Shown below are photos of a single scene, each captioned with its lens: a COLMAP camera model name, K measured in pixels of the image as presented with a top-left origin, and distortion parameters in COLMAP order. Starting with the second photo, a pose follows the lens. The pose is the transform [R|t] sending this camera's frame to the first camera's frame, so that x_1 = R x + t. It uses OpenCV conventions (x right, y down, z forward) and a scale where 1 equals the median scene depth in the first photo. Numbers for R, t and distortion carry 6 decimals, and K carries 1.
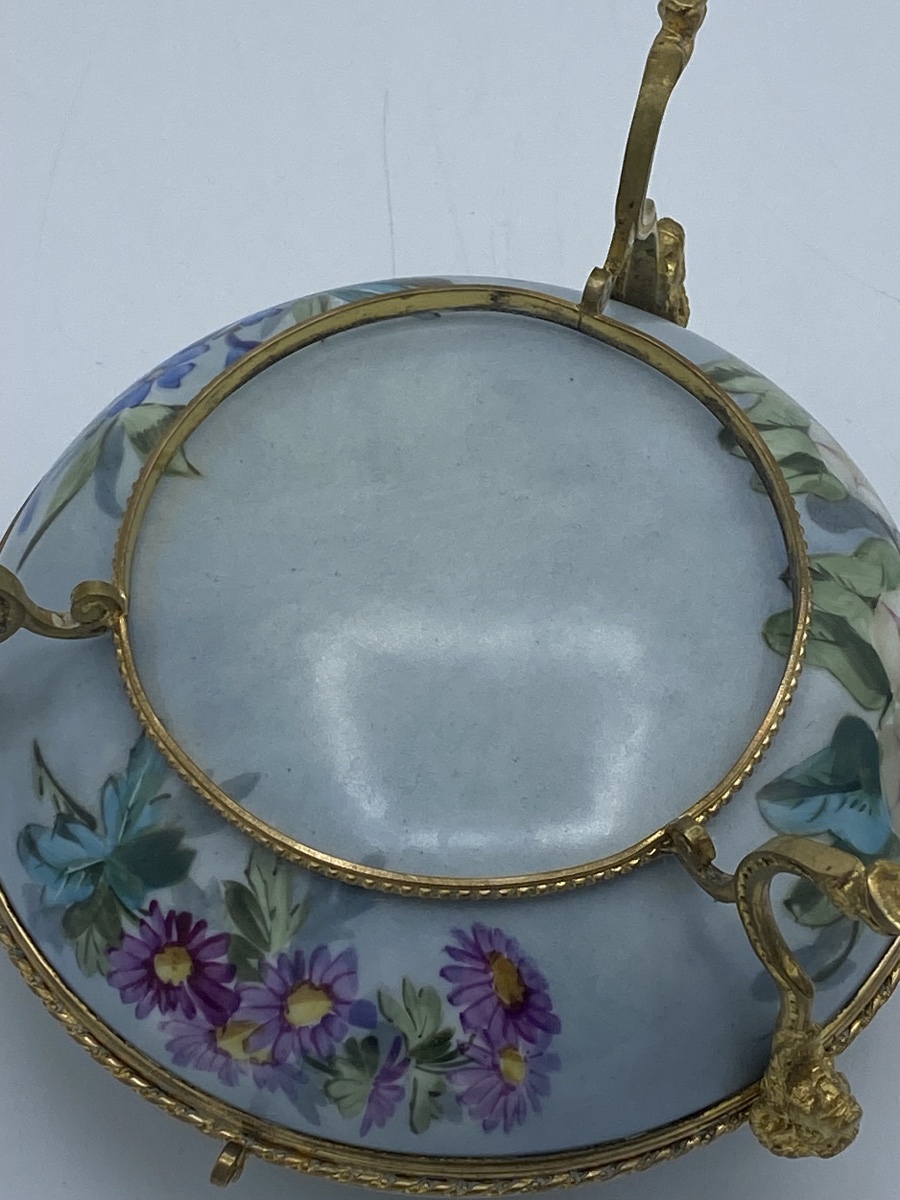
lens RADIAL K [[2960.4, 0, 450.0], [0, 2960.4, 600.0], [0, 0, 1]] dist [0.098972, 0.322182]
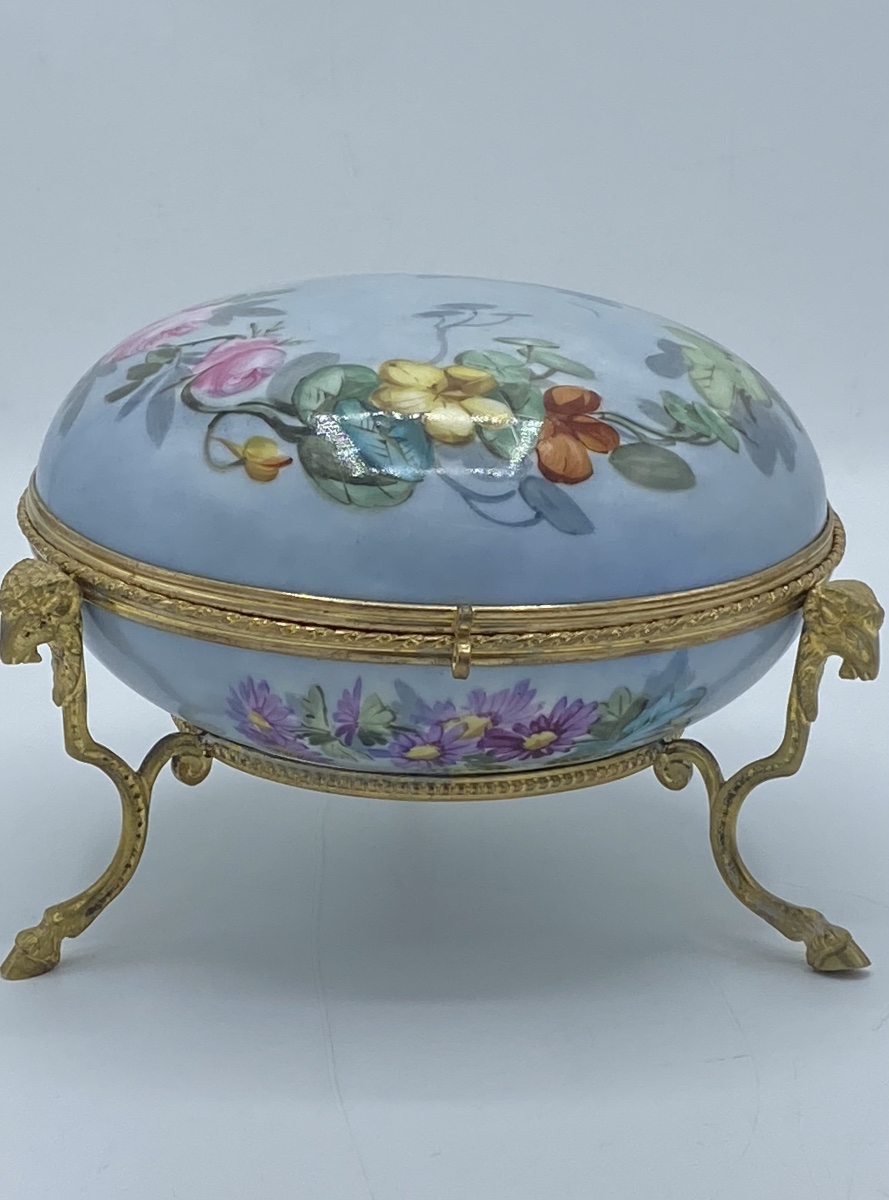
lens RADIAL K [[3069.2, 0, 444.5], [0, 3069.2, 600.0], [0, 0, 1]] dist [0.265914, 0.123420]
pose [[-0.942479, -0.097323, 0.319784, -0.468499], [-0.282781, -0.277980, -0.918021, 1.353909], [0.178238, -0.955644, 0.234469, 0.749080]]
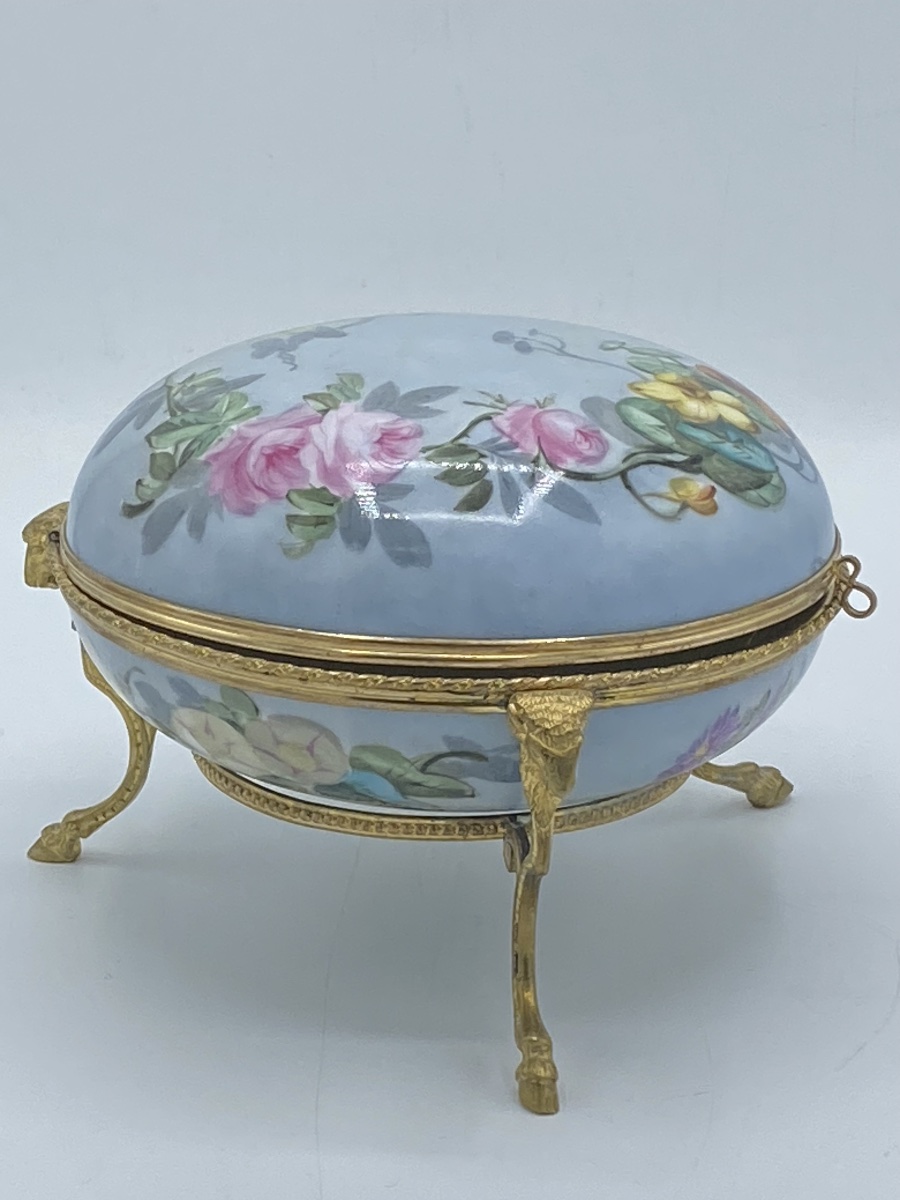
lens RADIAL K [[3544.4, 0, 450.0], [0, 3544.4, 600.0], [0, 0, 1]] dist [-0.046544, 0.008781]
pose [[-0.647364, 0.256042, -0.717887, 1.235454], [0.641737, -0.325057, -0.694630, 1.221532], [-0.411209, -0.910374, 0.046119, 1.023333]]
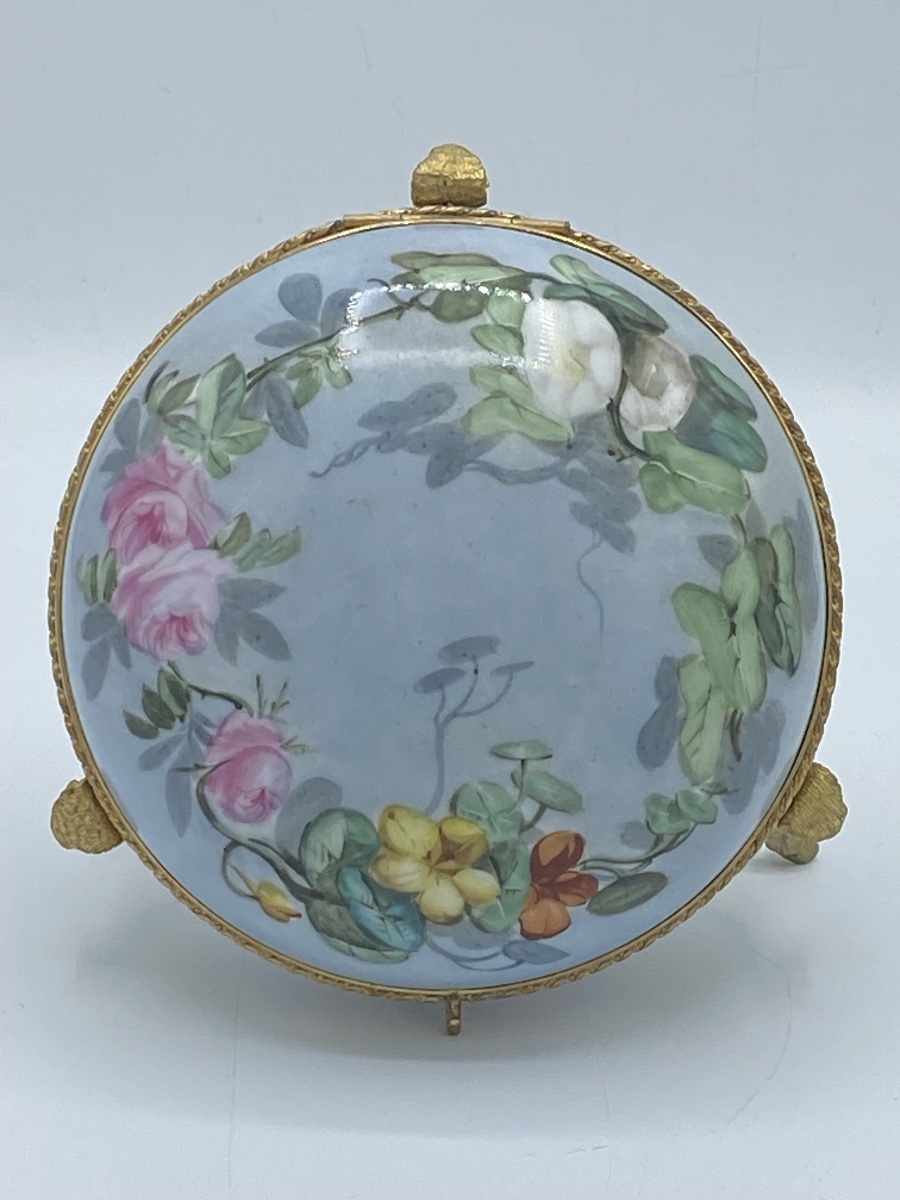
lens RADIAL K [[3607.2, 0, 450.0], [0, 3607.2, 600.0], [0, 0, 1]] dist [0.224781, 0.671432]
pose [[-0.925867, -0.375633, 0.040861, -0.071012], [-0.337081, 0.772266, -0.538499, 0.982558], [0.170723, -0.512352, -0.841635, 2.599984]]
